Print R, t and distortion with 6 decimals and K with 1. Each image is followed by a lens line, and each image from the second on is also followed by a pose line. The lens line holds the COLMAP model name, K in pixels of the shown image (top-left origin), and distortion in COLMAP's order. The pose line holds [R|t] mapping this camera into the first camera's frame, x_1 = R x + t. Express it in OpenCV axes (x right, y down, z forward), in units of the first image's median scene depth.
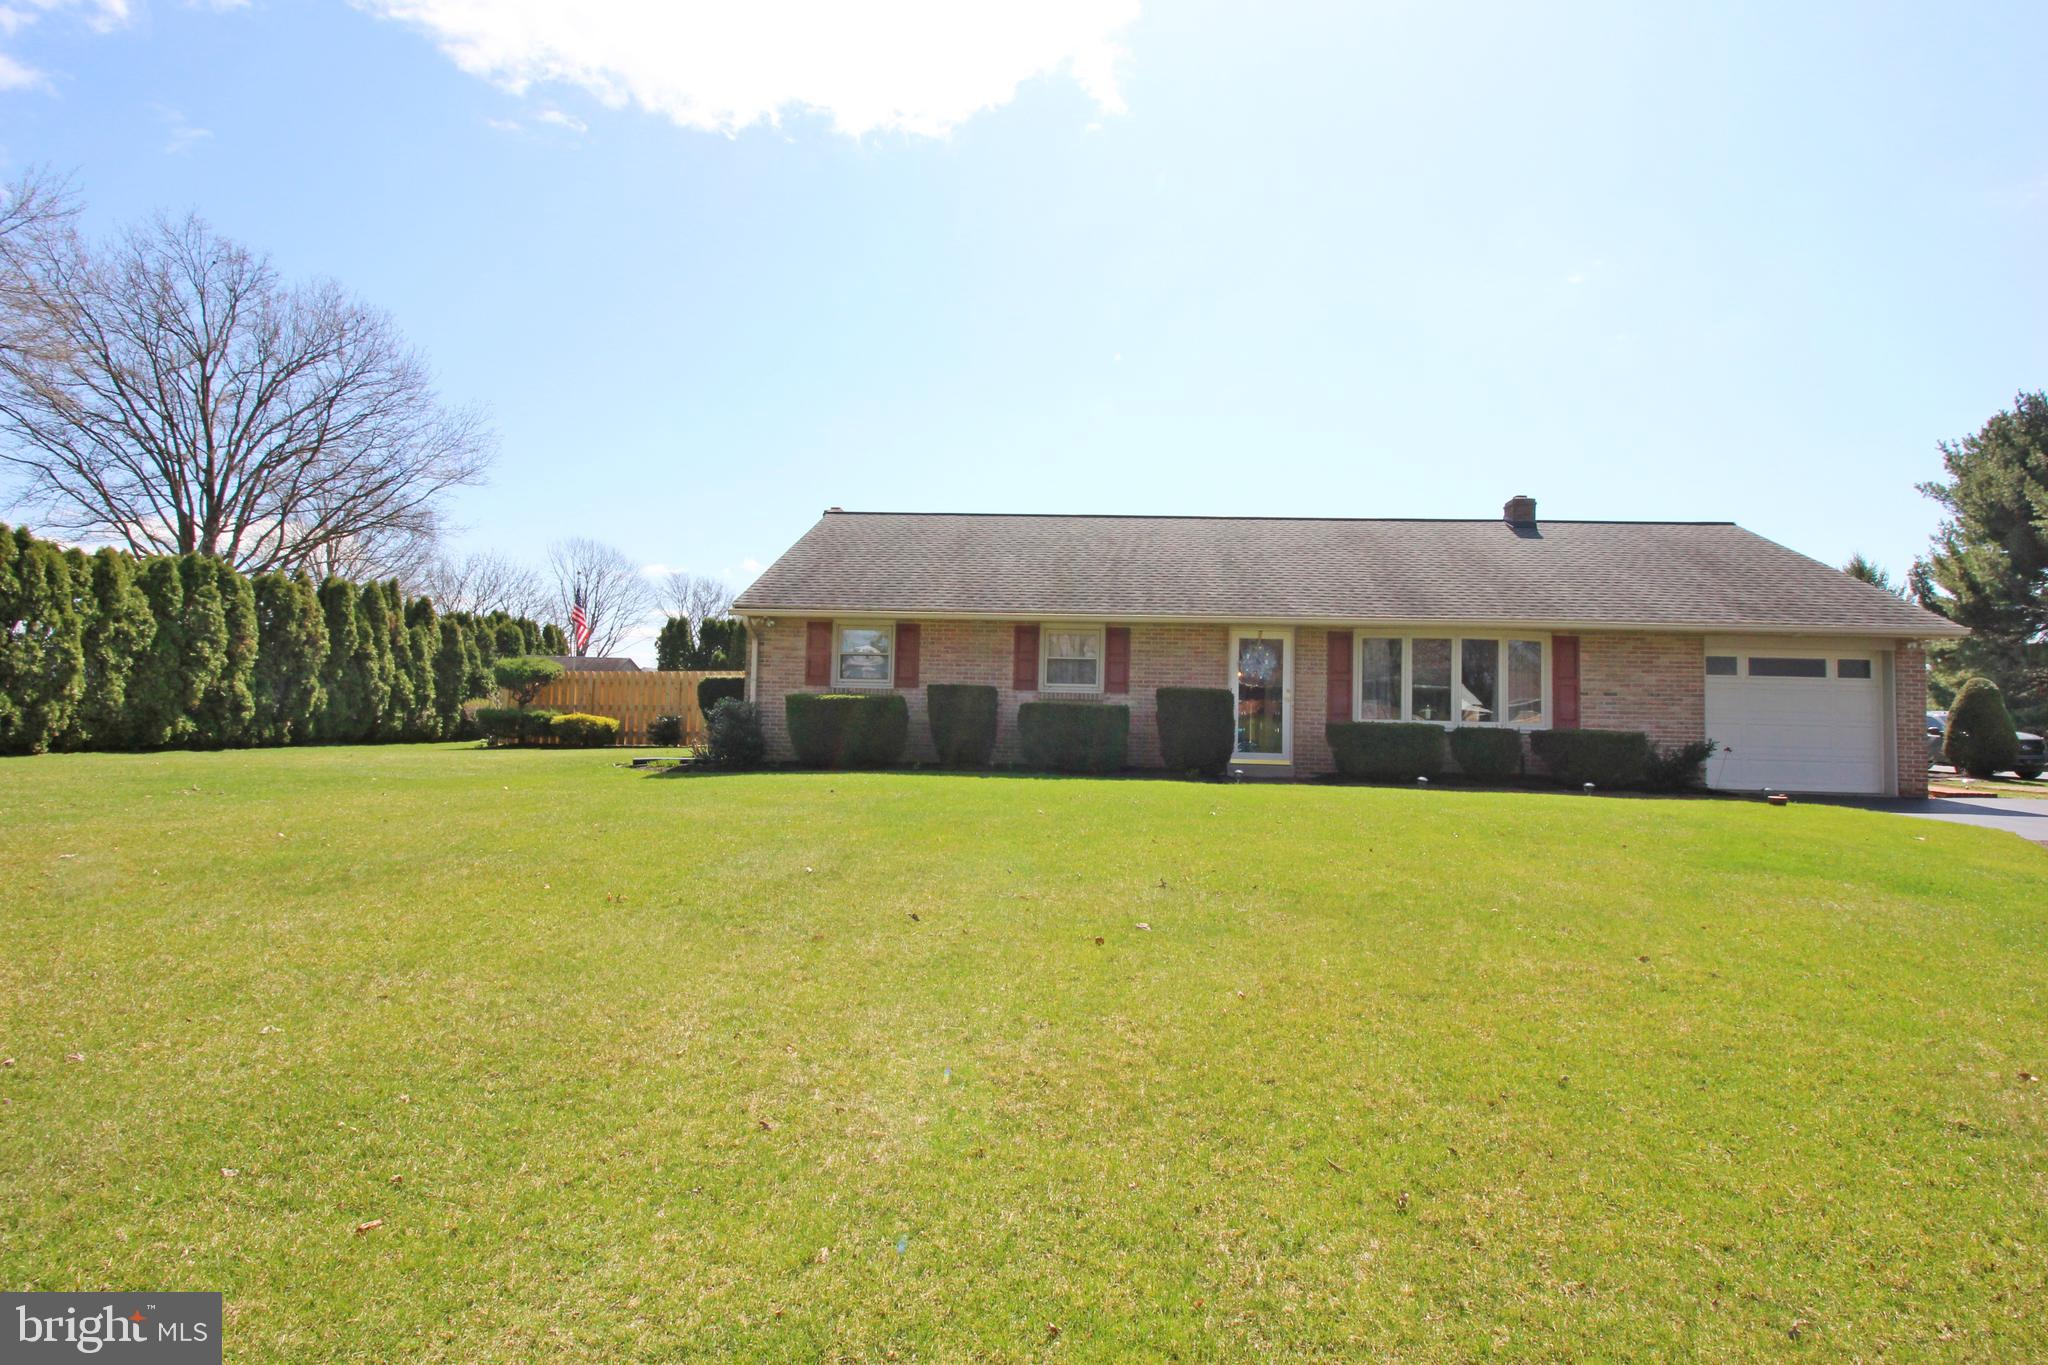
lens RADIAL K [[923.3, 0, 1009.3], [0, 923.3, 686.4], [0, 0, 1]] dist [-0.013956, 0.000199]
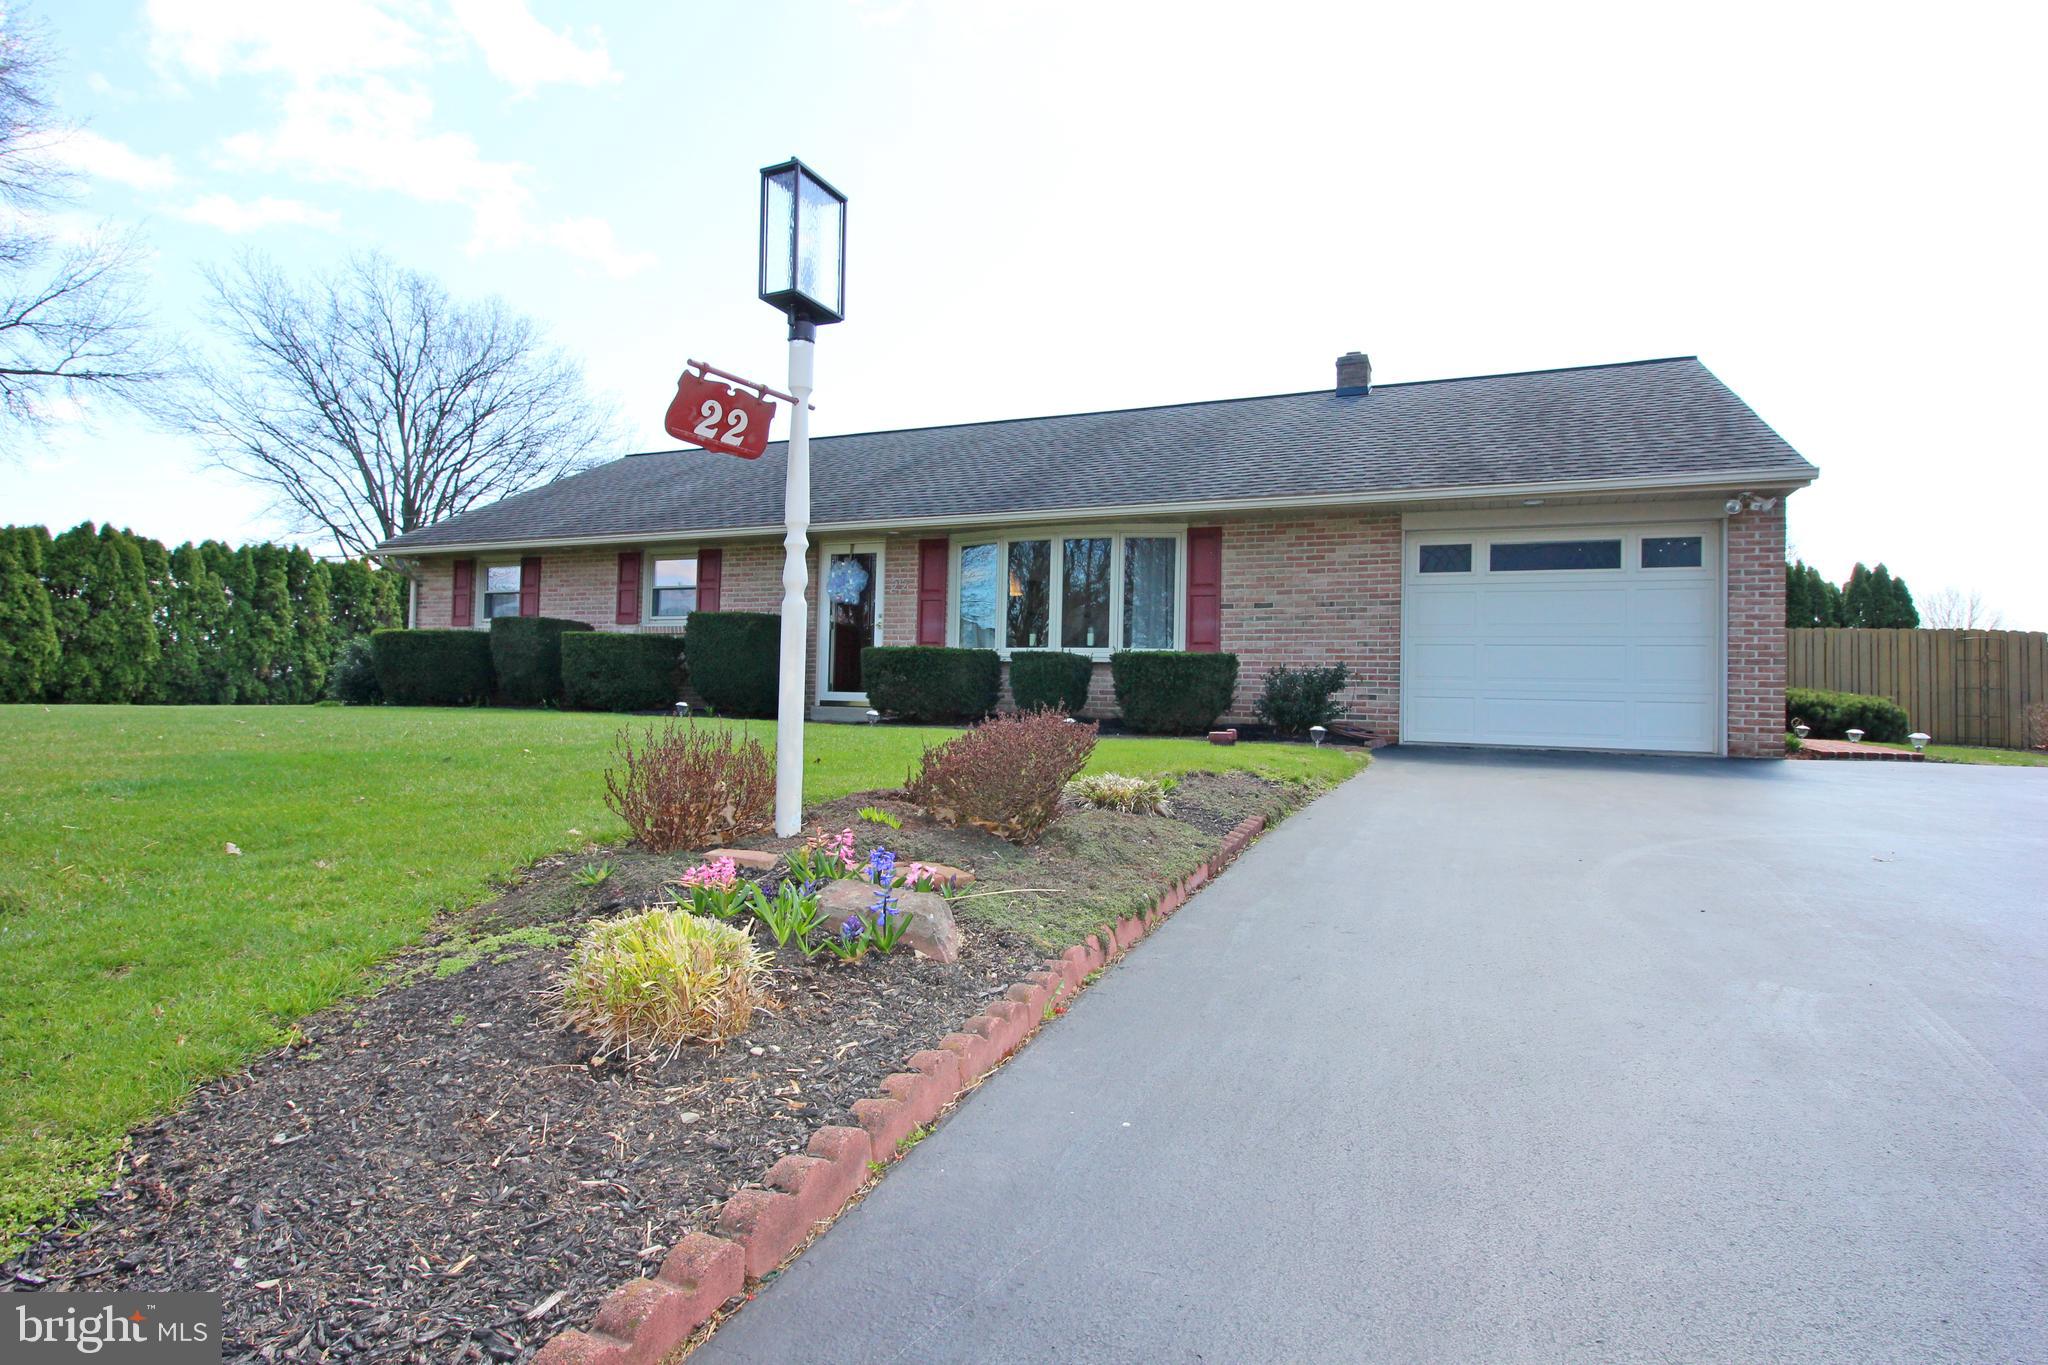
lens RADIAL K [[994.9, 0, 1037.4], [0, 994.9, 677.2], [0, 0, 1]] dist [-0.006580, -0.004448]
pose [[0.949256, -0.009597, -0.314359, 0.704151], [0.010676, 0.999942, 0.001714, 0.058066], [0.314324, -0.004983, 0.949303, 0.214045]]
